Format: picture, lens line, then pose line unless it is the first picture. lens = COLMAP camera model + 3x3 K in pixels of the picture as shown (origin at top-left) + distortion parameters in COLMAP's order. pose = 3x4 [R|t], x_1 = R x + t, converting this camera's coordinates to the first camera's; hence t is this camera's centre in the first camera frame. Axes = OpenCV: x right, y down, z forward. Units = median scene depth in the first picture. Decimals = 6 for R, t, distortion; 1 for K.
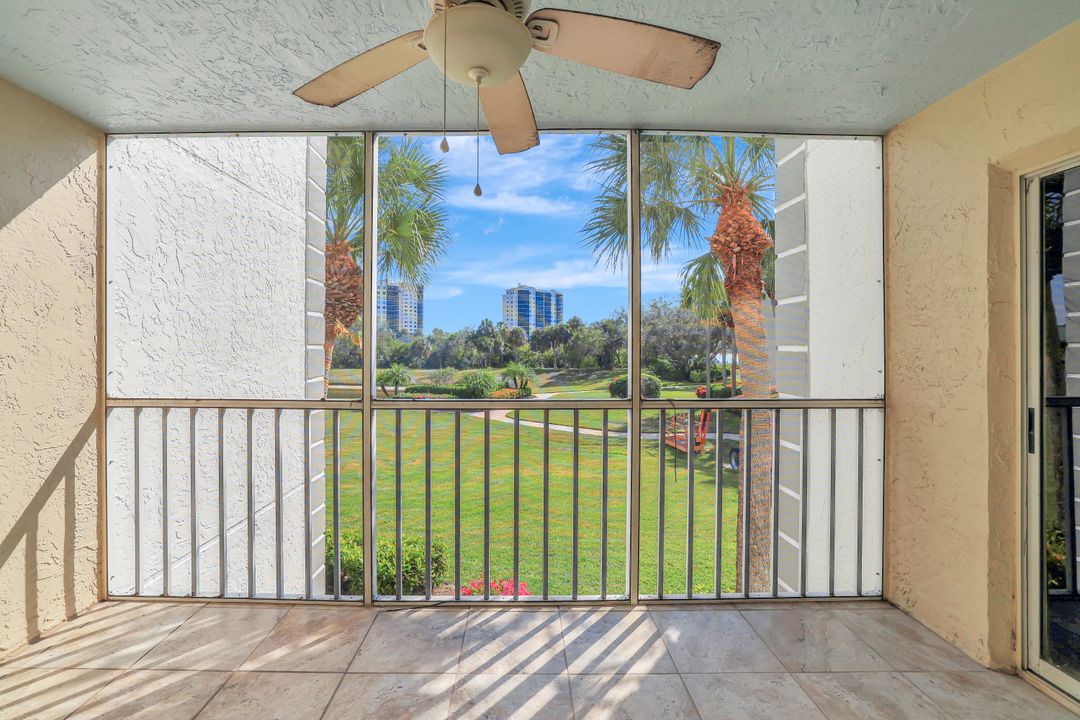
lens RADIAL K [[466.3, 0, 521.6], [0, 466.3, 346.8], [0, 0, 1]] dist [-0.040340, 0.015263]
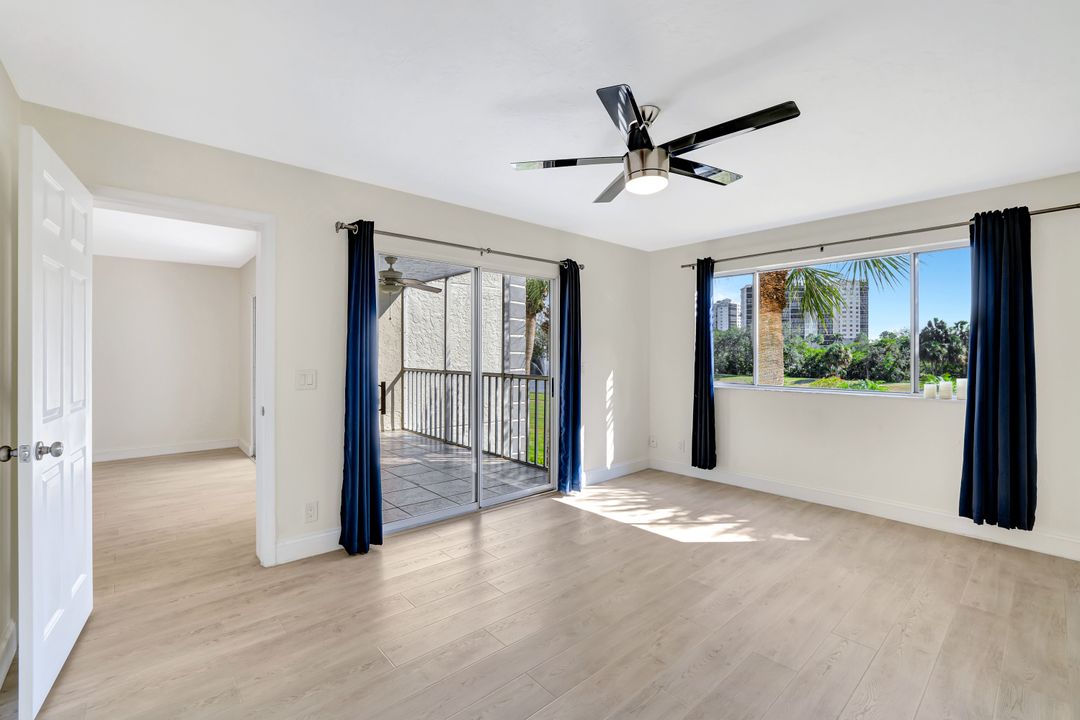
lens RADIAL K [[472.3, 0, 521.7], [0, 472.3, 358.5], [0, 0, 1]] dist [-0.048743, 0.018561]
pose [[0.645416, 0.009388, -0.763774, 1.897689], [-0.002157, 0.999943, 0.010468, 0.007701], [0.763828, -0.005108, 0.645399, -0.458674]]
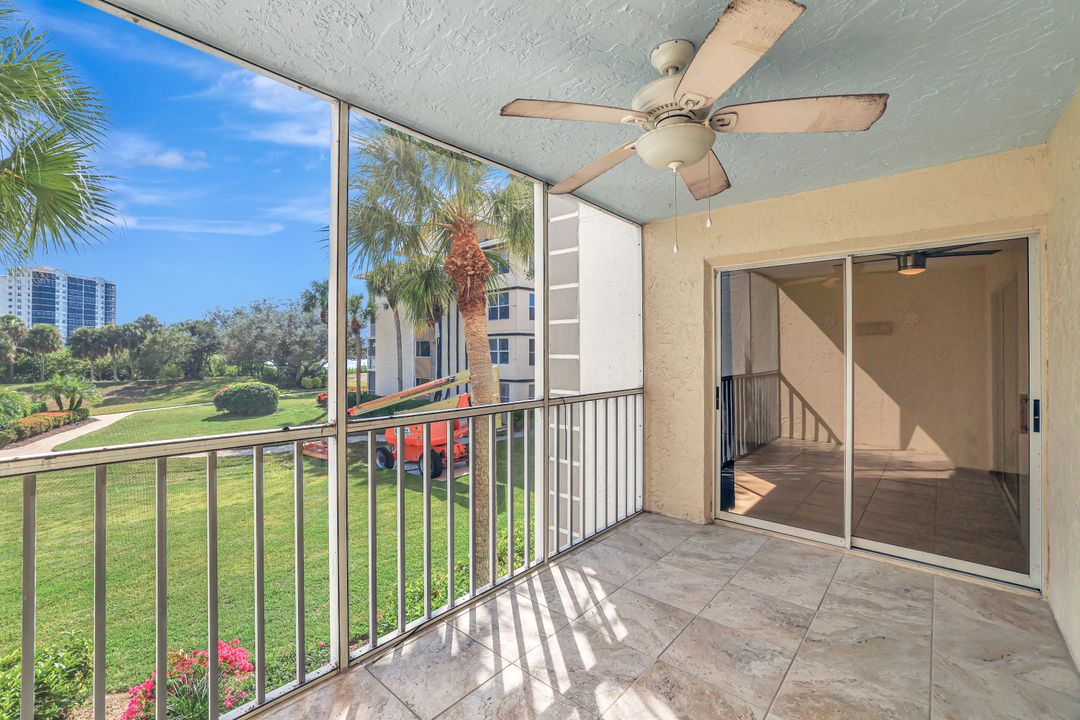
lens RADIAL K [[464.5, 0, 521.9], [0, 464.5, 351.4], [0, 0, 1]] dist [-0.049613, 0.019542]
pose [[0.677838, 0.001247, 0.735210, -0.609789], [0.000229, 0.999998, -0.001907, -0.010424], [-0.735211, 0.001461, 0.677836, 0.173972]]
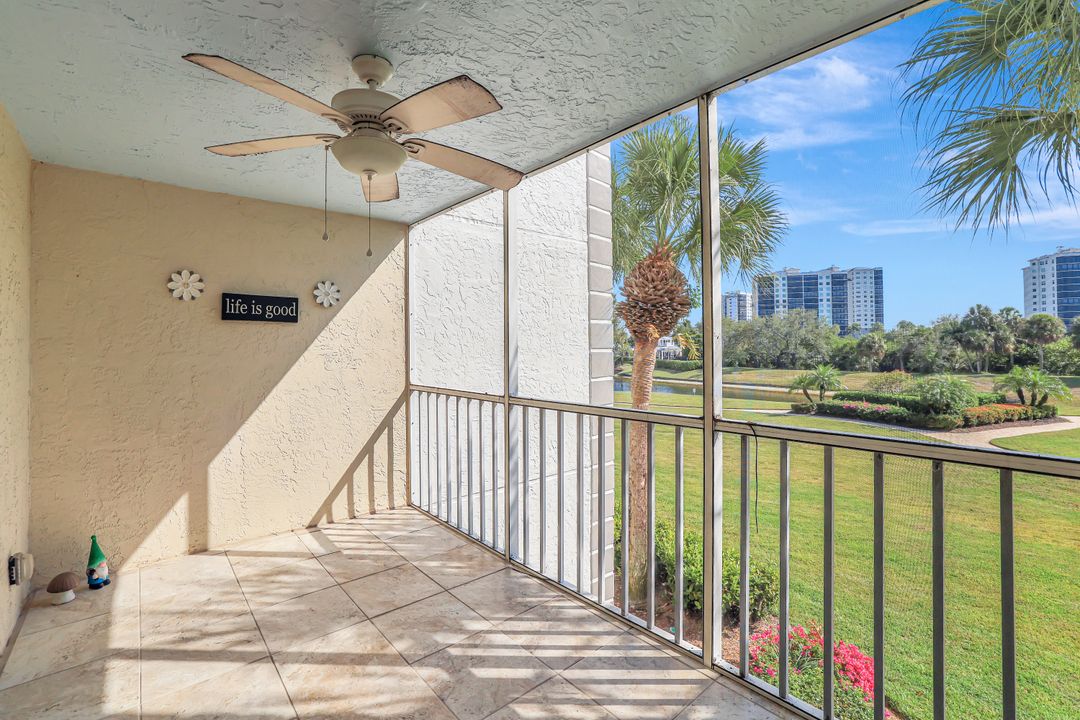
lens RADIAL K [[473.3, 0, 524.5], [0, 473.3, 343.5], [0, 0, 1]] dist [-0.019076, 0.000811]
pose [[0.644646, -0.012583, -0.764377, 0.583166], [0.008885, 0.999920, -0.008967, -0.013738], [0.764429, -0.001011, 0.644707, 0.176061]]
